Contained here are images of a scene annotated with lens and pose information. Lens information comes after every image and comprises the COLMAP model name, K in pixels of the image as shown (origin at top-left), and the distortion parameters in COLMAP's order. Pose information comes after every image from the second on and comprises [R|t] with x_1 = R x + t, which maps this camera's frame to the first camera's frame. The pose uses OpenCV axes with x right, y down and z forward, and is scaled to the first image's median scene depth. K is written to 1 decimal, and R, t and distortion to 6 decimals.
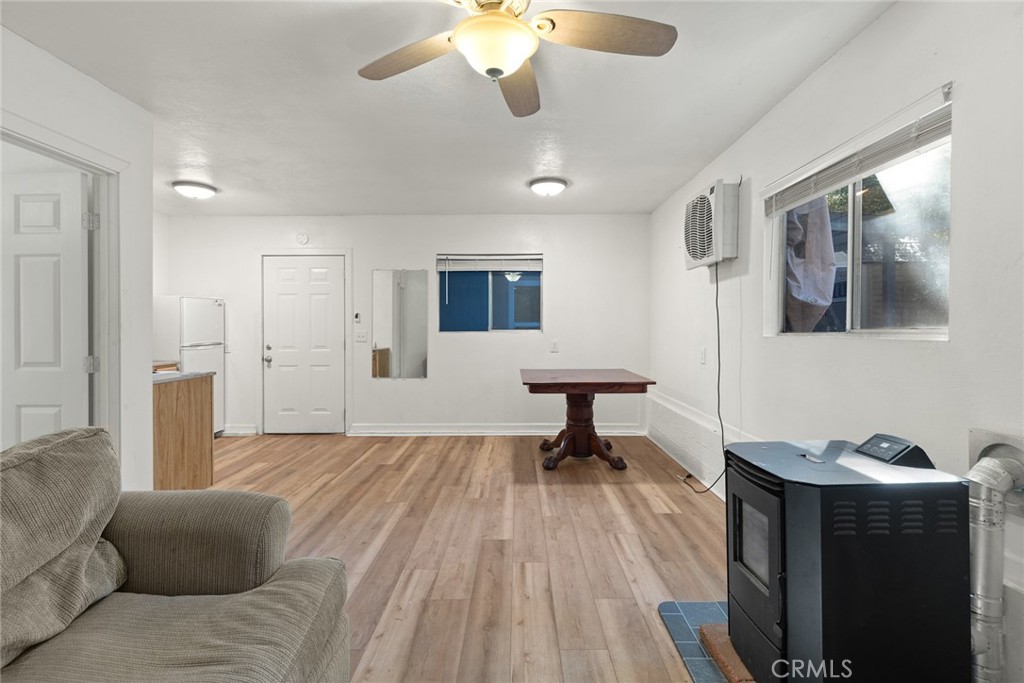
lens RADIAL K [[465.5, 0, 512.0], [0, 465.5, 341.5], [0, 0, 1]] dist [0.000205, 0.000054]
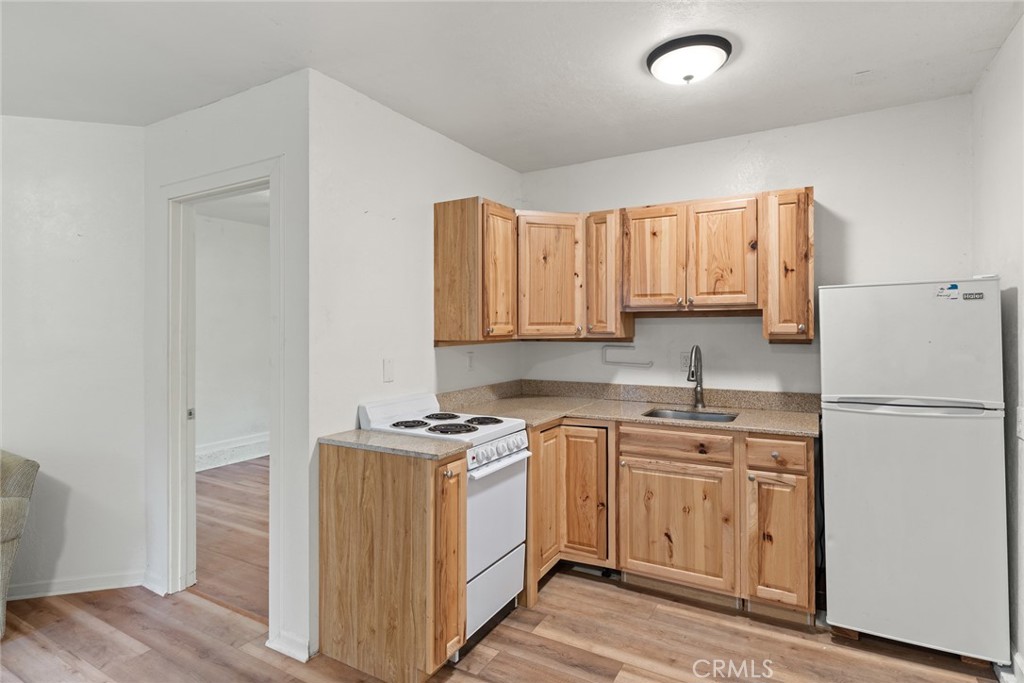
lens RADIAL K [[527.0, 0, 509.8], [0, 527.0, 326.8], [0, 0, 1]] dist [0.003216, 0.000299]
pose [[-0.486494, -0.001390, -0.873683, -0.209487], [-0.015644, 0.999852, 0.007120, -0.095569], [0.873544, 0.017132, -0.486444, 1.621655]]
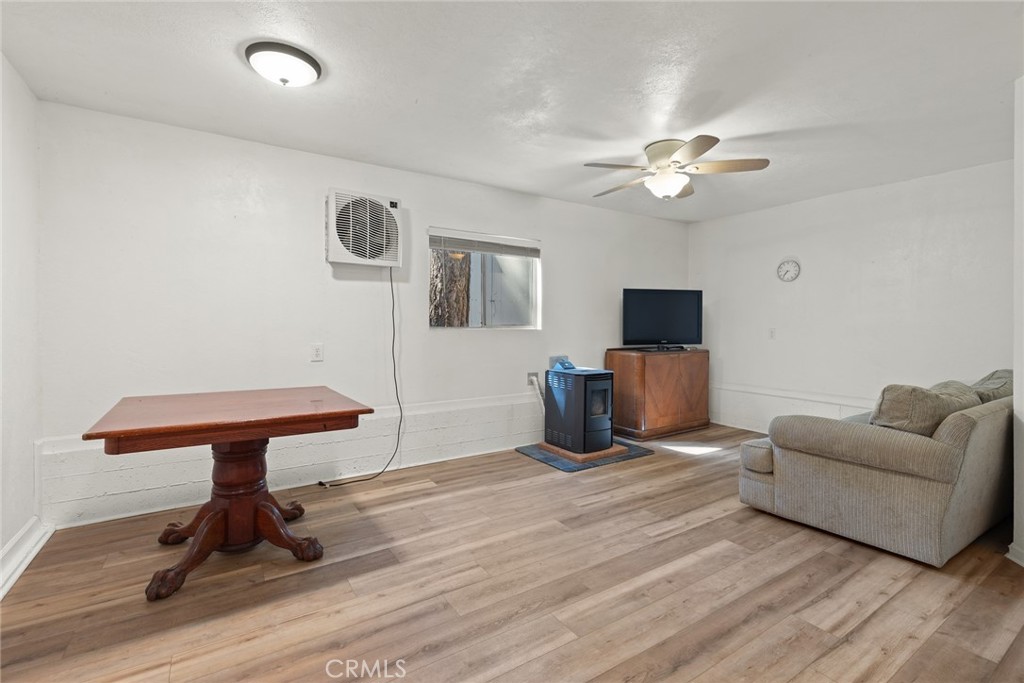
lens RADIAL K [[460.6, 0, 519.5], [0, 460.6, 338.3], [0, 0, 1]] dist [0.001931, 0.000174]
pose [[-0.563631, -0.022335, 0.825725, -0.791860], [0.020223, 0.998962, 0.040825, -0.038601], [-0.825779, 0.039709, -0.562594, 1.576507]]
